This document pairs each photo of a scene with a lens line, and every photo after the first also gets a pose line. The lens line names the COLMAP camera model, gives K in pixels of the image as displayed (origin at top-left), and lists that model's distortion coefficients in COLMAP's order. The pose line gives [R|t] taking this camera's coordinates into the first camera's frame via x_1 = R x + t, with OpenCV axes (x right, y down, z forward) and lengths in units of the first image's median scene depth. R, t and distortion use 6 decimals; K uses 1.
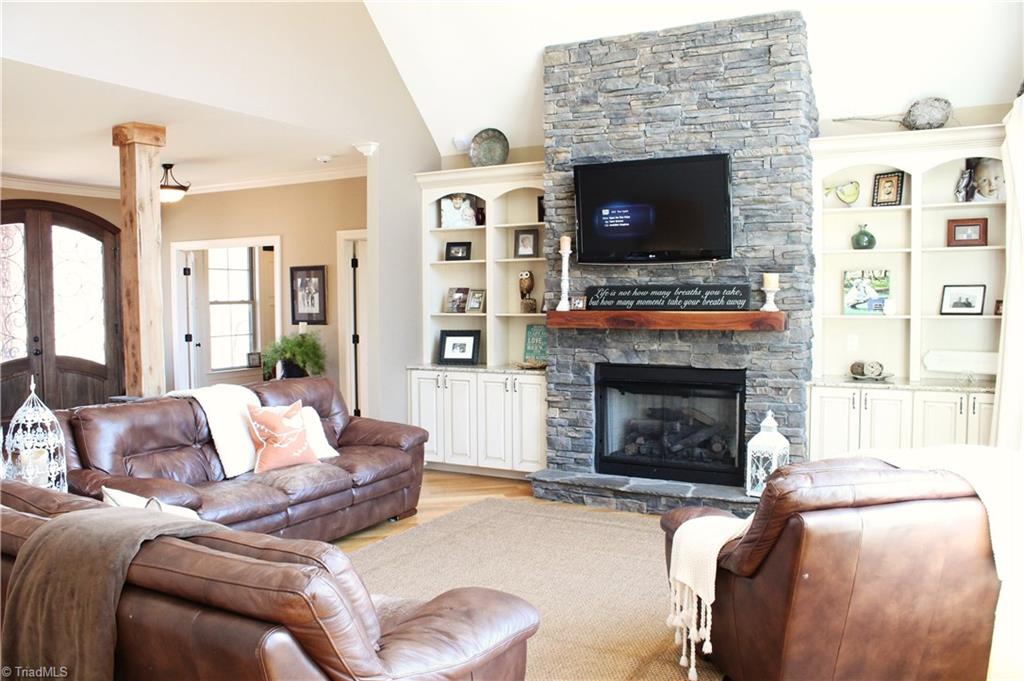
lens RADIAL K [[850.7, 0, 515.7], [0, 850.7, 338.4], [0, 0, 1]] dist [-0.141420, 0.109289]
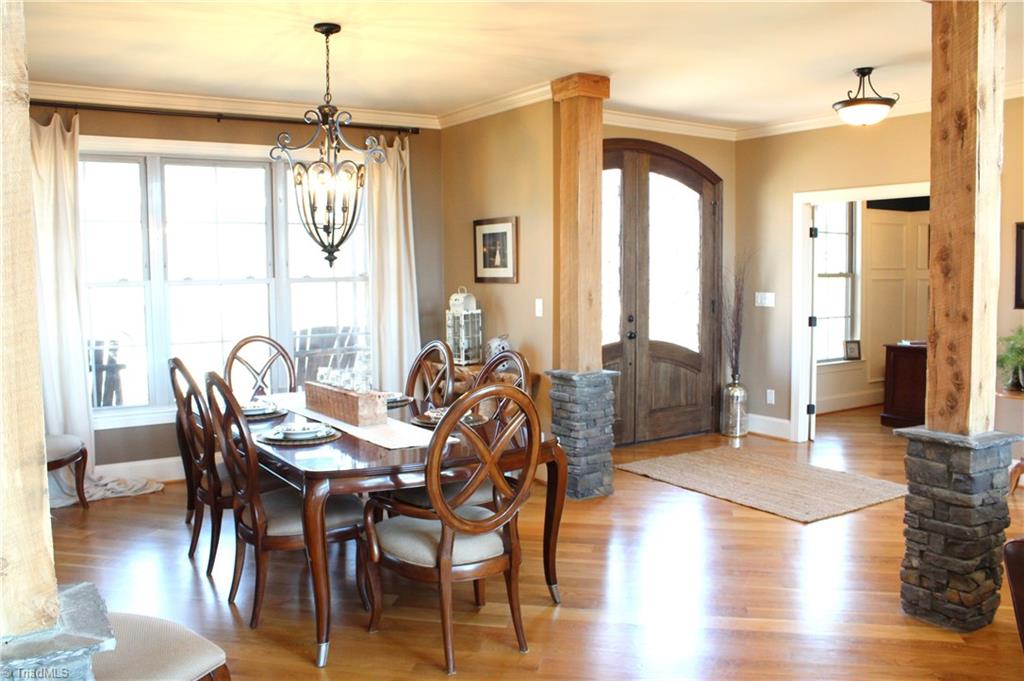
lens RADIAL K [[850.7, 0, 507.4], [0, 850.7, 340.4], [0, 0, 1]] dist [-0.141420, 0.109289]
pose [[0.886859, 0.038579, -0.460427, -0.341450], [-0.023604, 0.998990, 0.038239, -0.006724], [0.461437, -0.023044, 0.886873, 0.250908]]
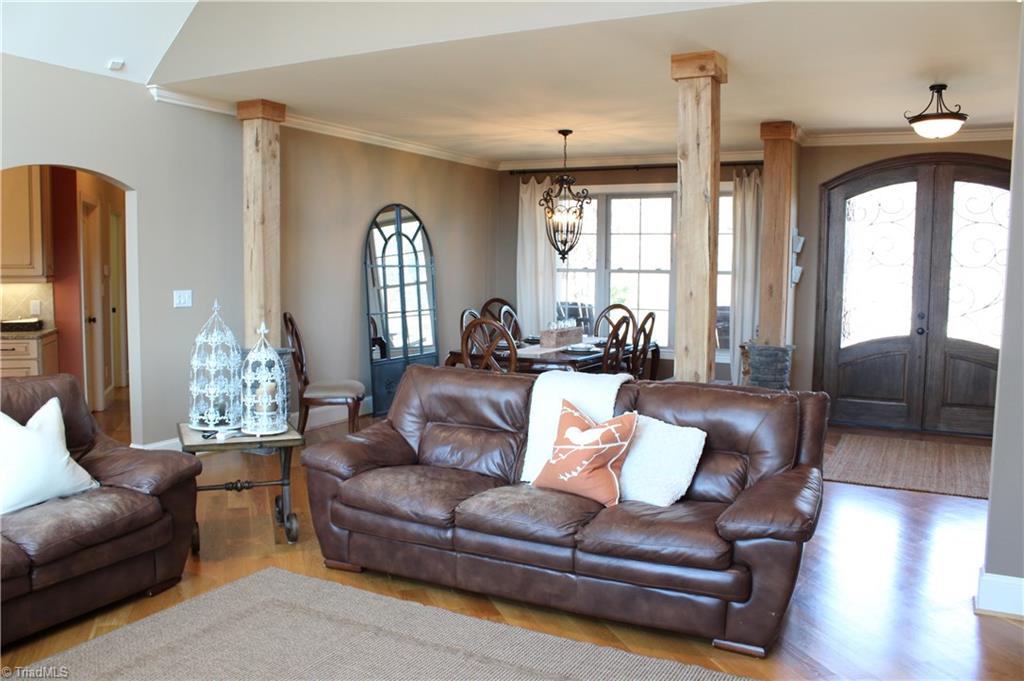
lens RADIAL K [[850.7, 0, 505.0], [0, 850.7, 340.1], [0, 0, 1]] dist [-0.141420, 0.109289]
pose [[0.036809, 0.096719, -0.994631, 0.285973], [-0.064675, 0.993449, 0.094211, -0.029408], [0.997227, 0.060860, 0.042823, 0.568843]]
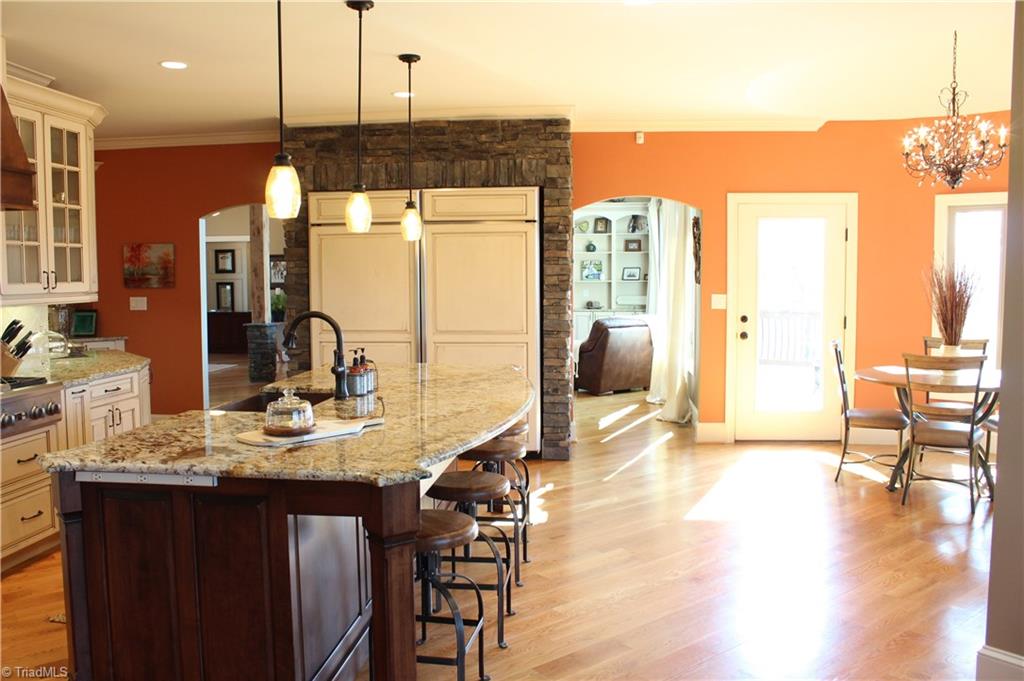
lens RADIAL K [[850.7, 0, 509.8], [0, 850.7, 336.5], [0, 0, 1]] dist [-0.141420, 0.109289]
pose [[0.921588, -0.025300, 0.387344, -0.495060], [0.016042, 0.999504, 0.027115, 0.041650], [-0.387837, -0.018775, 0.921537, -0.757781]]
